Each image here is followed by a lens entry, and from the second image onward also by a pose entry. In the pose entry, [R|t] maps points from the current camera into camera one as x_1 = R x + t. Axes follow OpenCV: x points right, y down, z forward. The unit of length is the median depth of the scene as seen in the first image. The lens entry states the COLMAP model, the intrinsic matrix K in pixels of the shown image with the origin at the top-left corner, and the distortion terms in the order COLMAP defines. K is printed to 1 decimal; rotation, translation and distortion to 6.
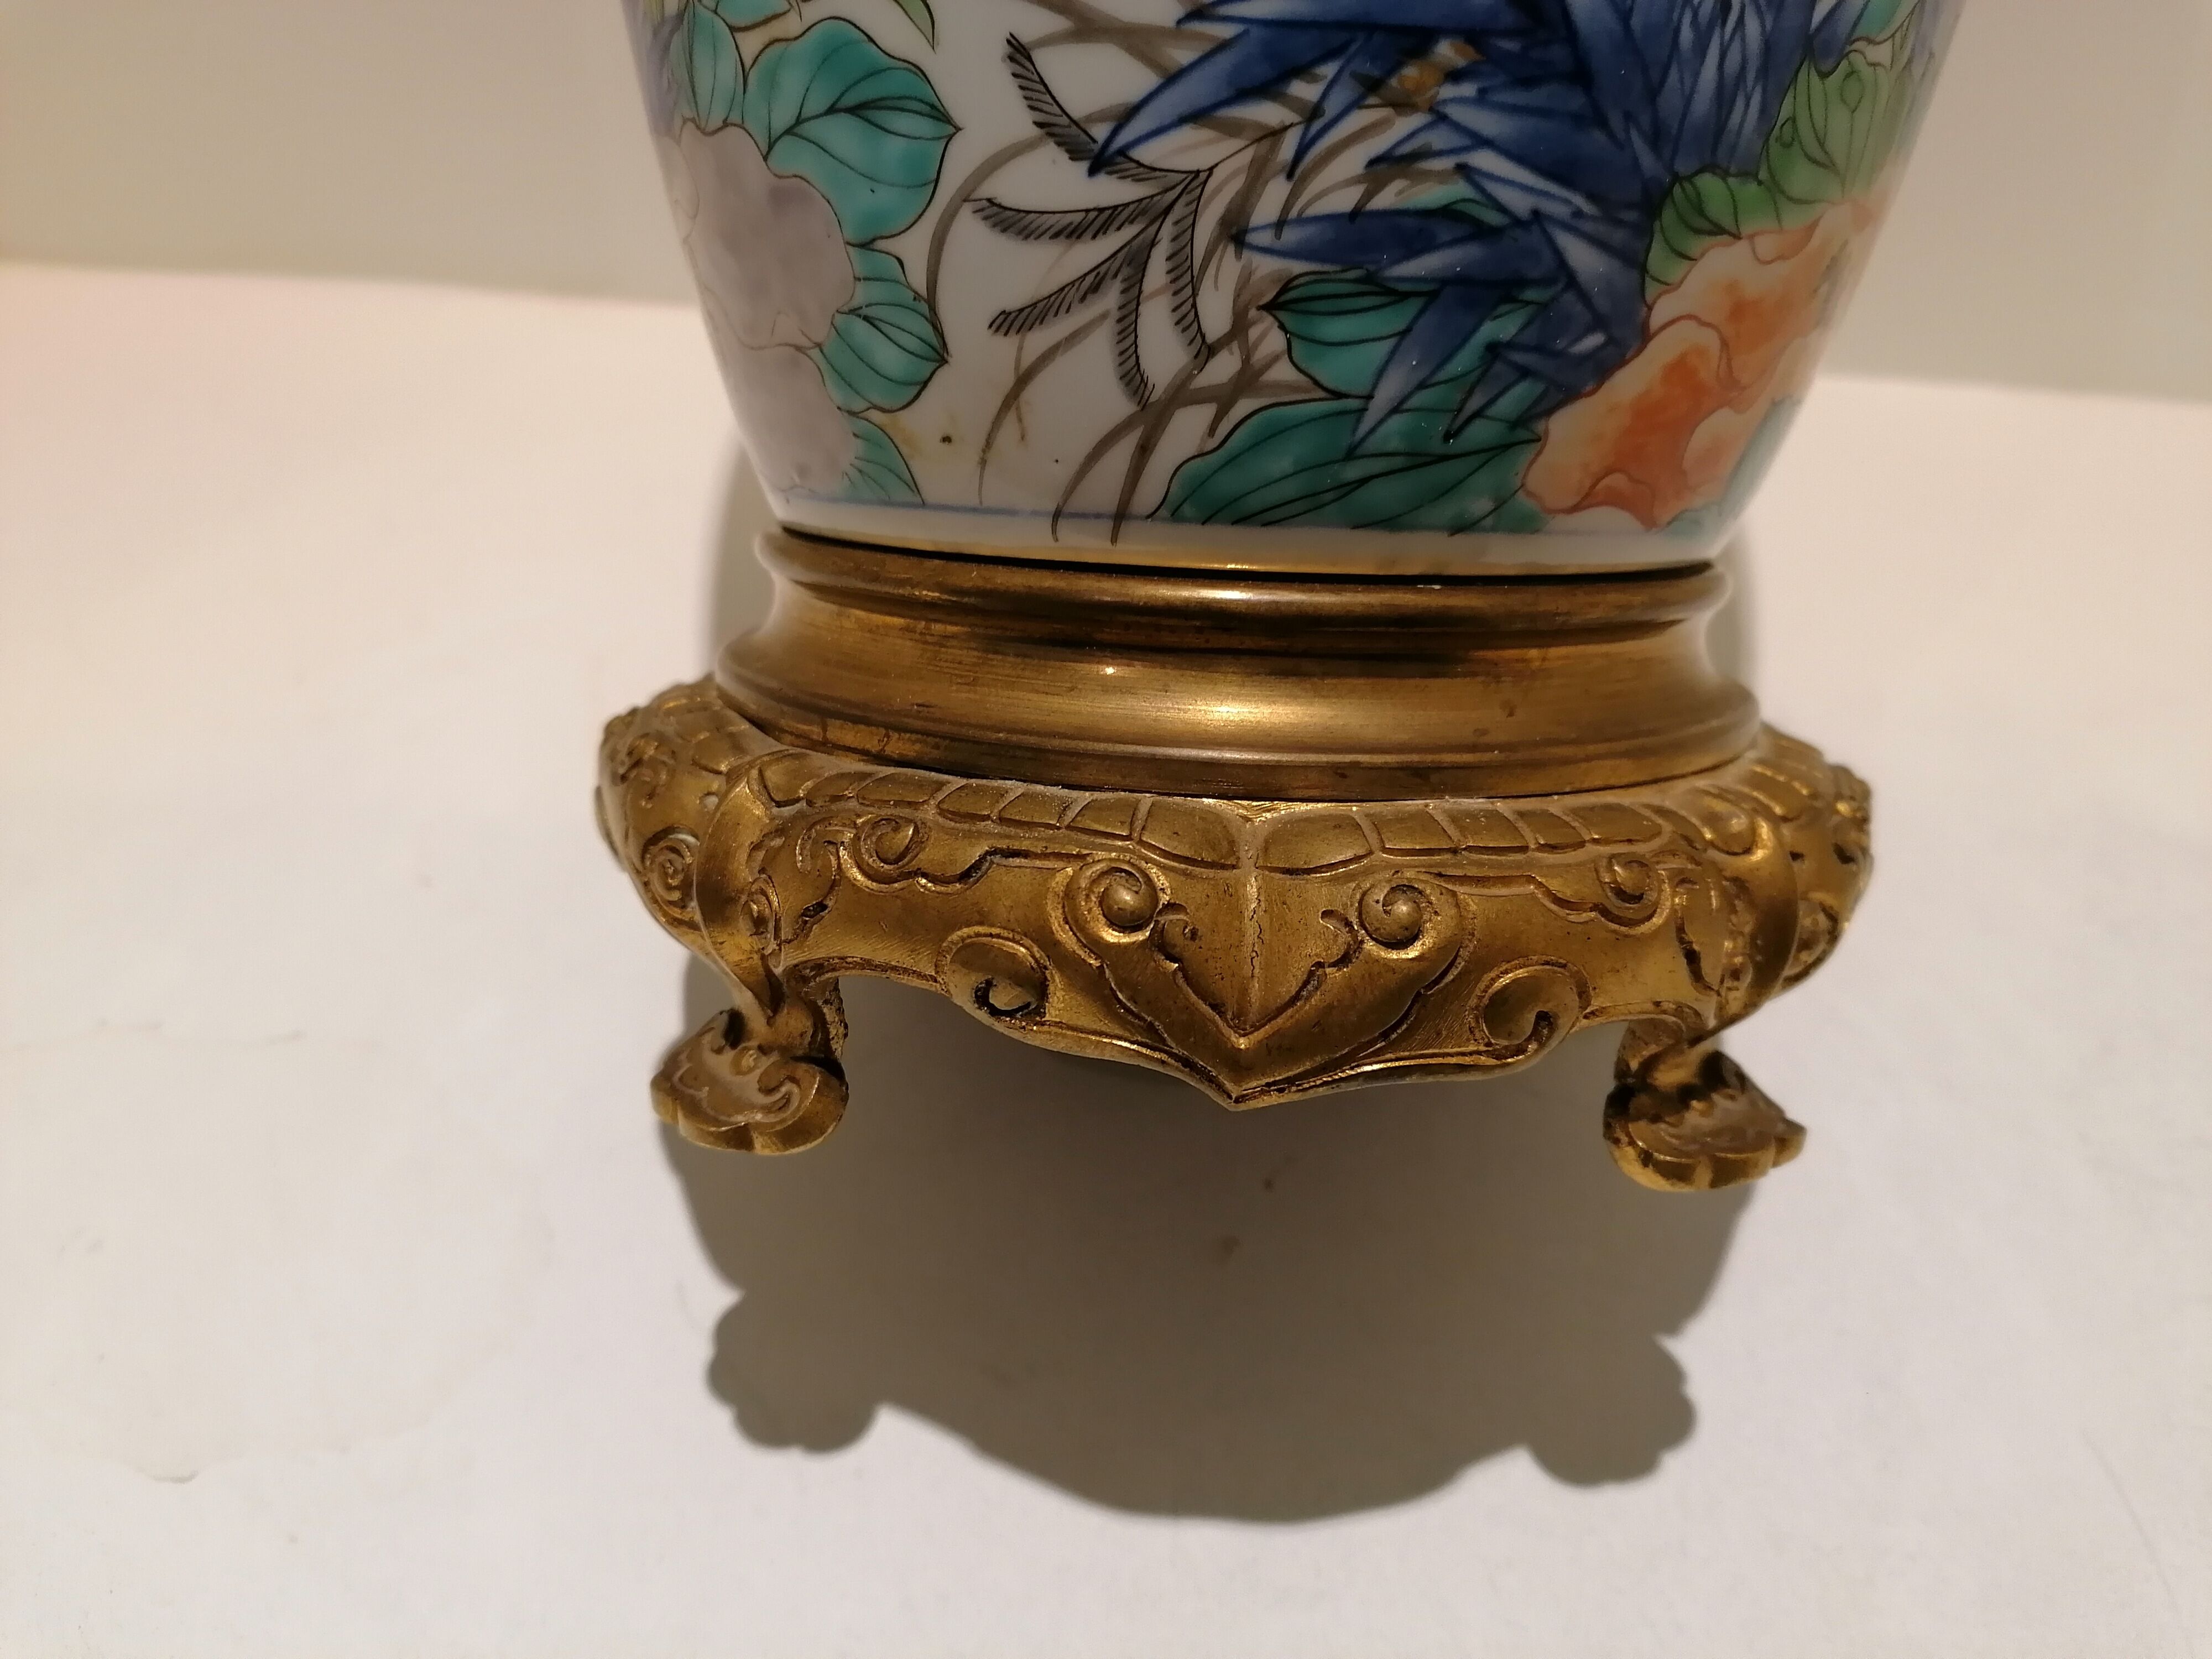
lens RADIAL K [[1707.1, 0, 1105.3], [0, 1707.1, 828.3], [0, 0, 1]] dist [0.074201, -0.051101]
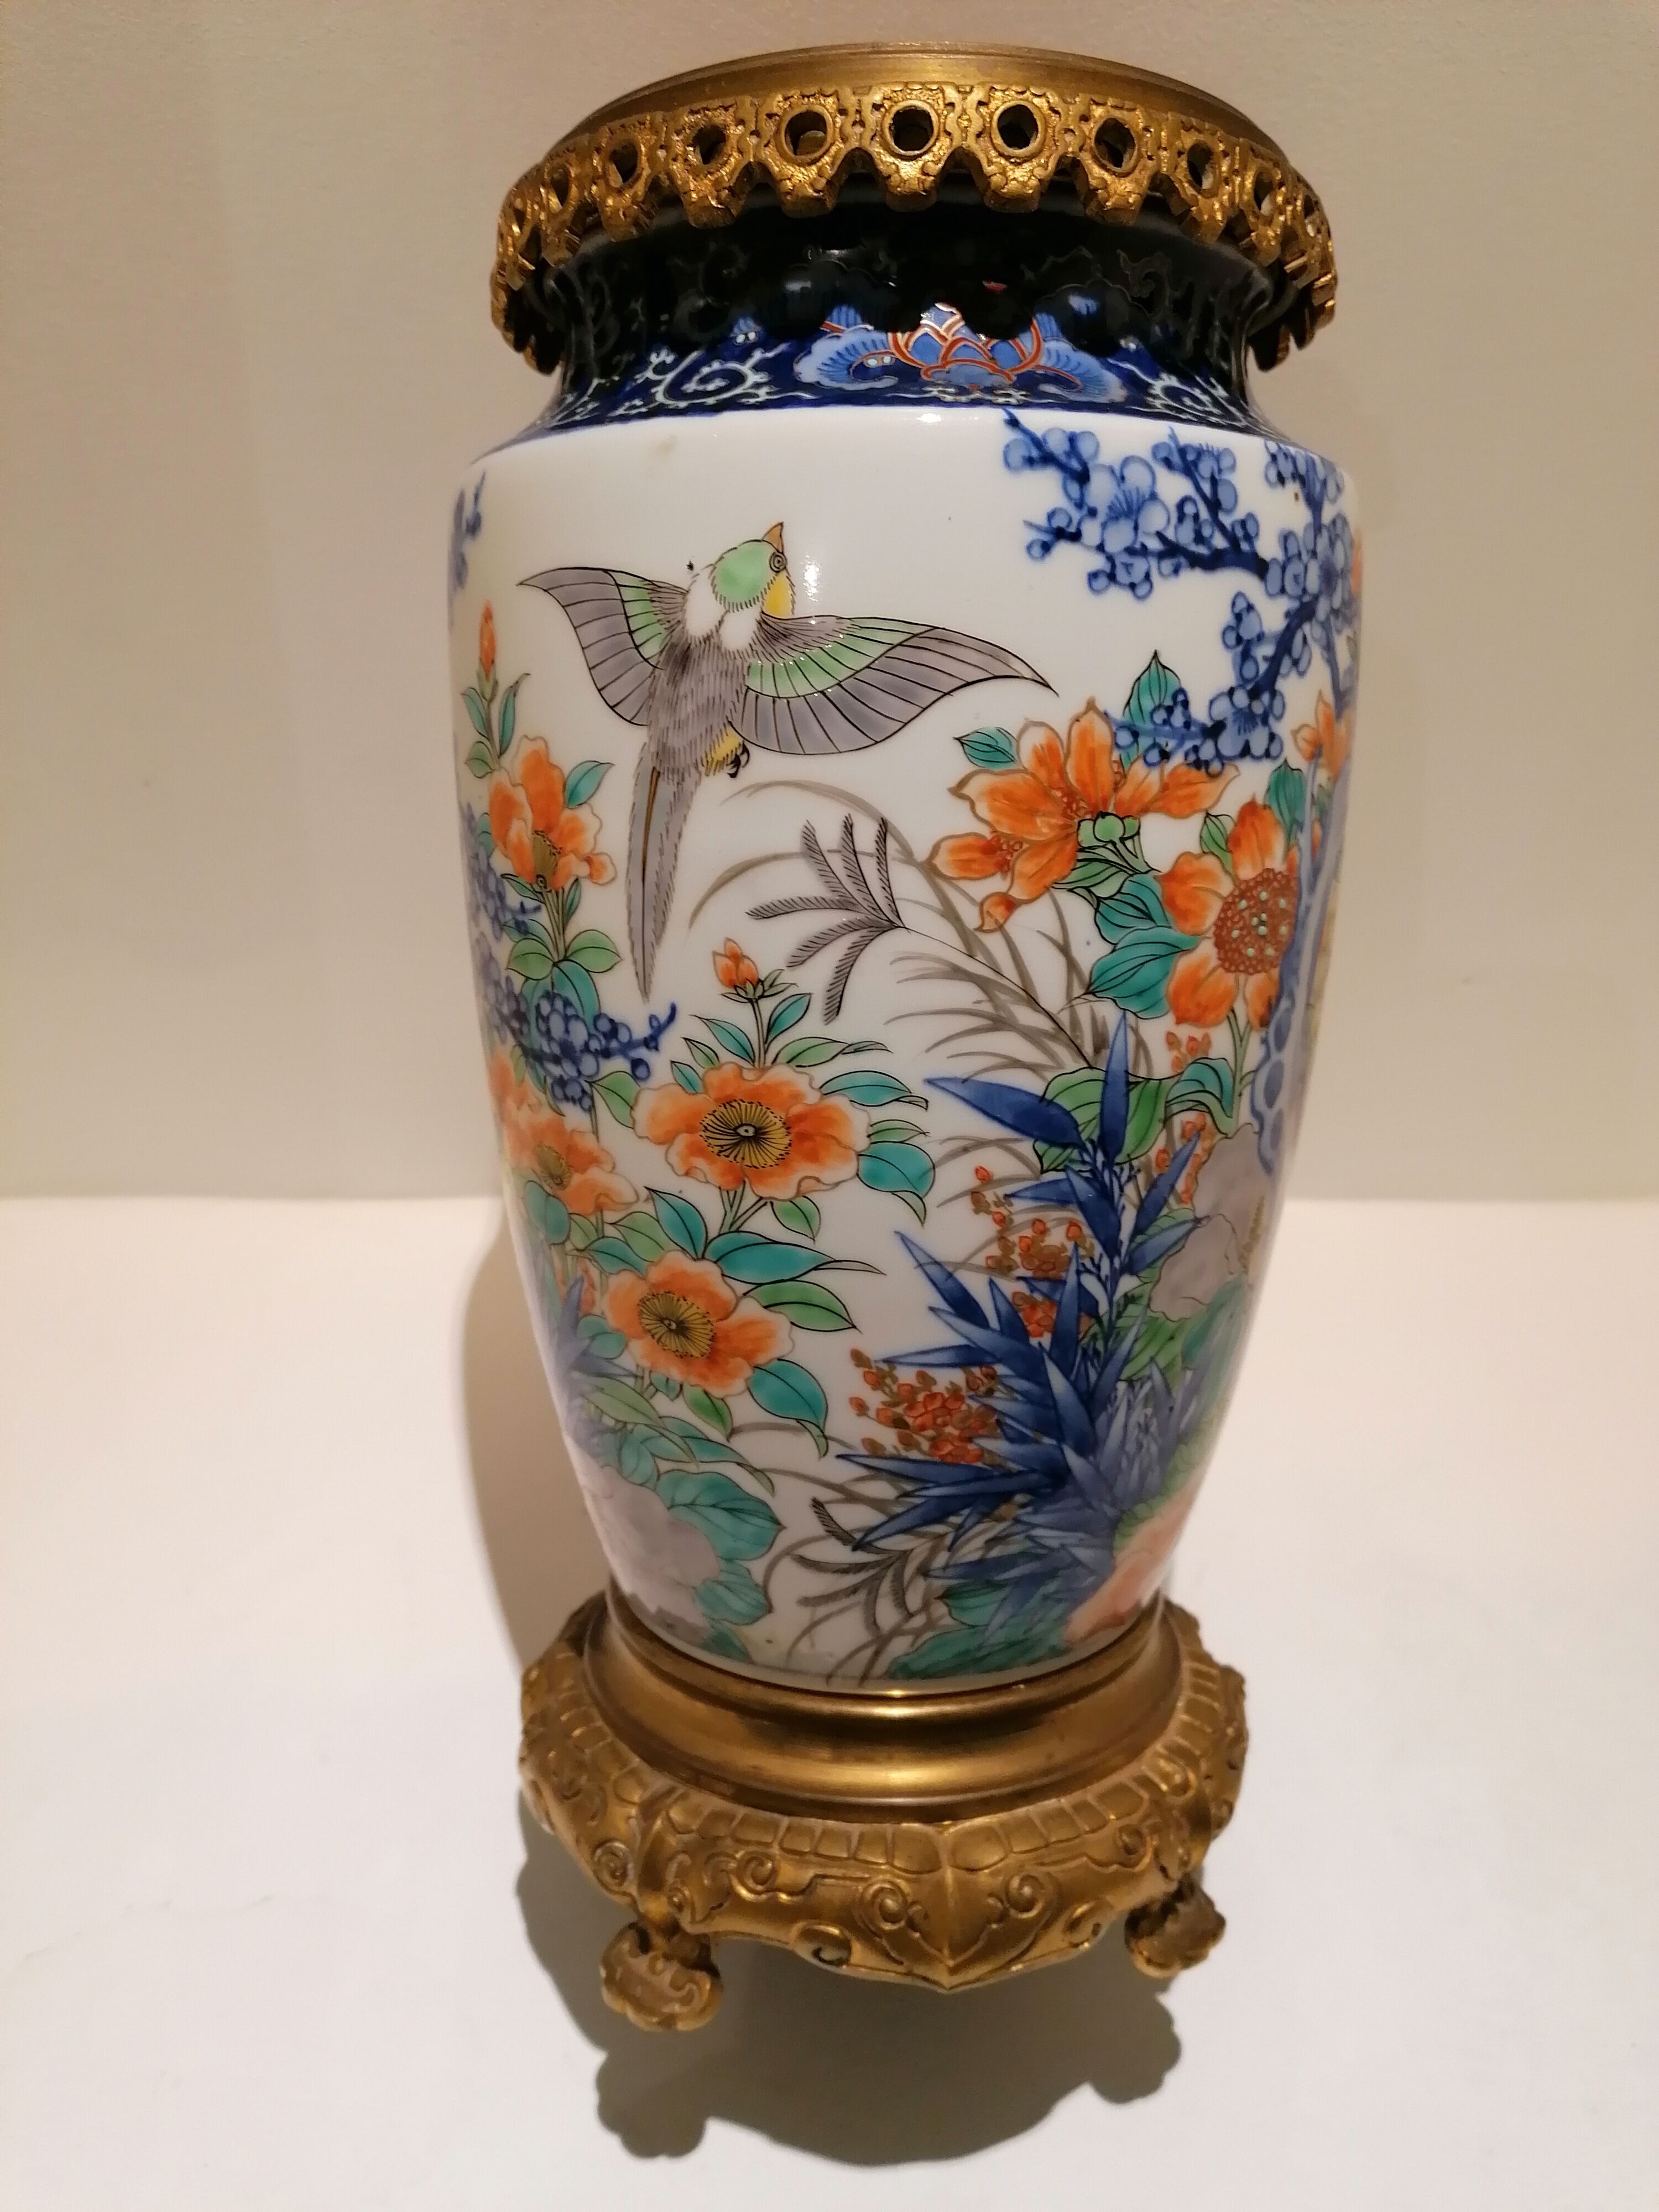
lens RADIAL K [[1707.1, 0, 853.7], [0, 1707.1, 1104.9], [0, 0, 1]] dist [0.074201, -0.051101]
pose [[0.983204, -0.065492, 0.170355, -0.304609], [0.071741, 0.996948, -0.030785, -0.802621], [-0.167818, 0.042489, 0.984902, -0.984008]]
